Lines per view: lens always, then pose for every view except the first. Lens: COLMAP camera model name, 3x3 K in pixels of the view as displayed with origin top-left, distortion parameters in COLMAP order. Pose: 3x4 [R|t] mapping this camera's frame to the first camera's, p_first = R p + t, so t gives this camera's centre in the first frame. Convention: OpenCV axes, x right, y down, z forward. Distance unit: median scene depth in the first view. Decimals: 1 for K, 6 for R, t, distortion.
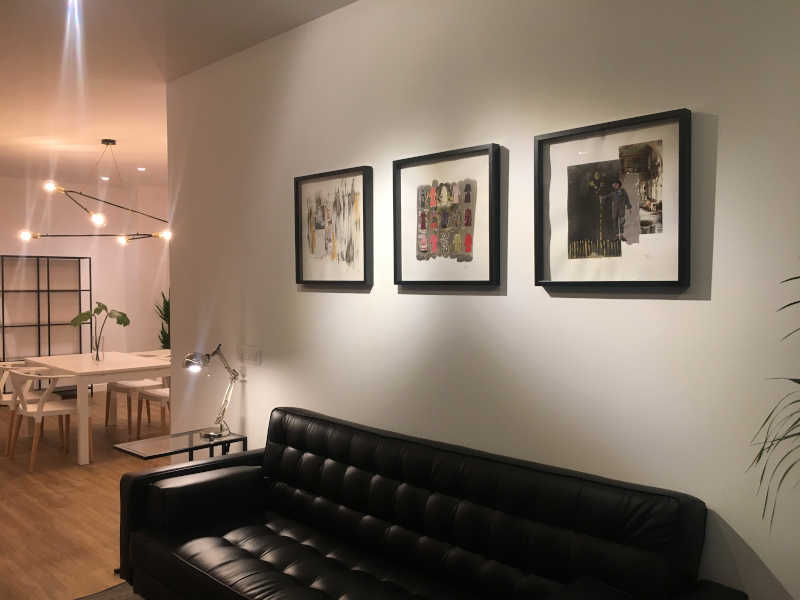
lens RADIAL K [[671.5, 0, 400.0], [0, 671.5, 300.0], [0, 0, 1]] dist [0.064968, -0.084469]
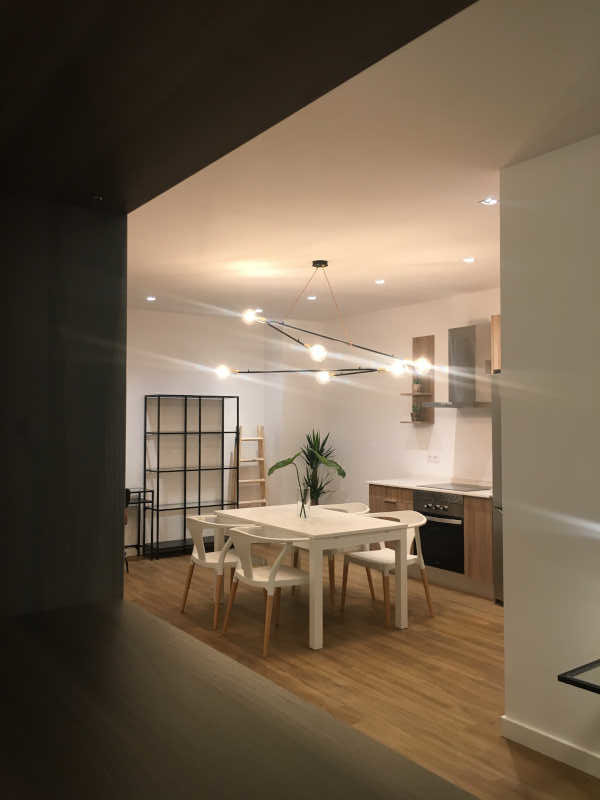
lens RADIAL K [[671.5, 0, 300.0], [0, 671.5, 400.0], [0, 0, 1]] dist [0.064968, -0.084469]
pose [[0.986756, -0.003011, -0.162182, -0.315600], [-0.006086, 0.998436, -0.055566, -0.010734], [0.162096, 0.055818, 0.985195, 0.157228]]
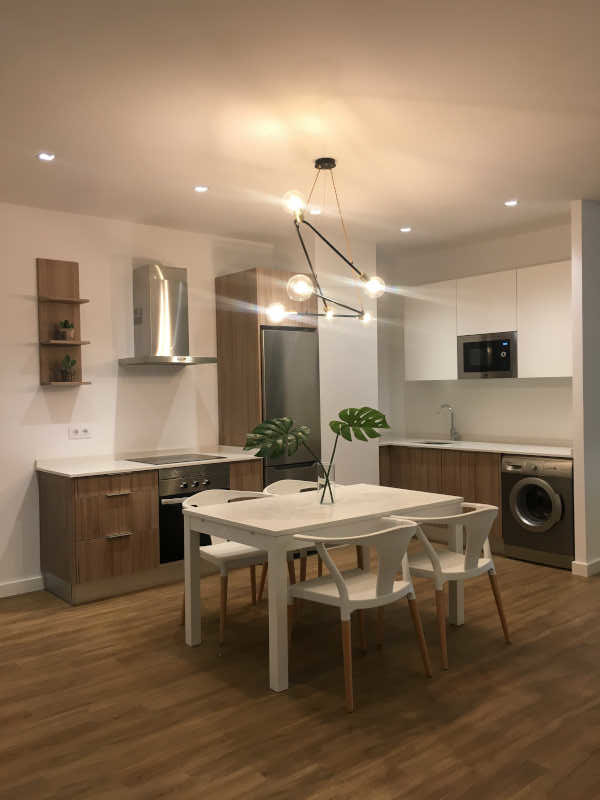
lens RADIAL K [[671.5, 0, 300.0], [0, 671.5, 400.0], [0, 0, 1]] dist [0.064968, -0.084469]
pose [[0.090958, -0.014668, 0.995747, -1.095156], [0.039757, 0.999148, 0.011086, -0.016316], [-0.995061, 0.038580, 0.091464, 0.984879]]
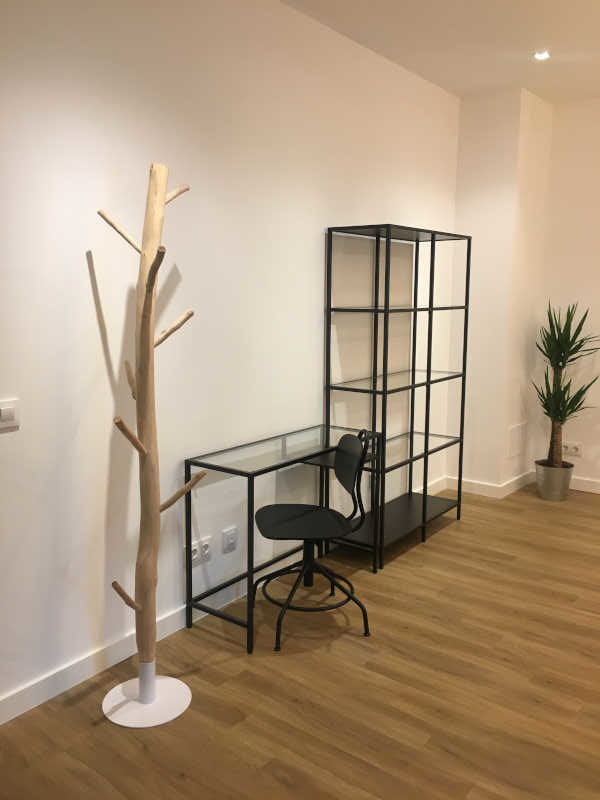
lens RADIAL K [[671.5, 0, 300.0], [0, 671.5, 400.0], [0, 0, 1]] dist [0.064968, -0.084469]
pose [[0.989952, -0.018947, 0.140127, -0.902229], [0.000093, 0.991069, 0.133351, -0.017997], [-0.141403, -0.131998, 0.981113, 0.752333]]
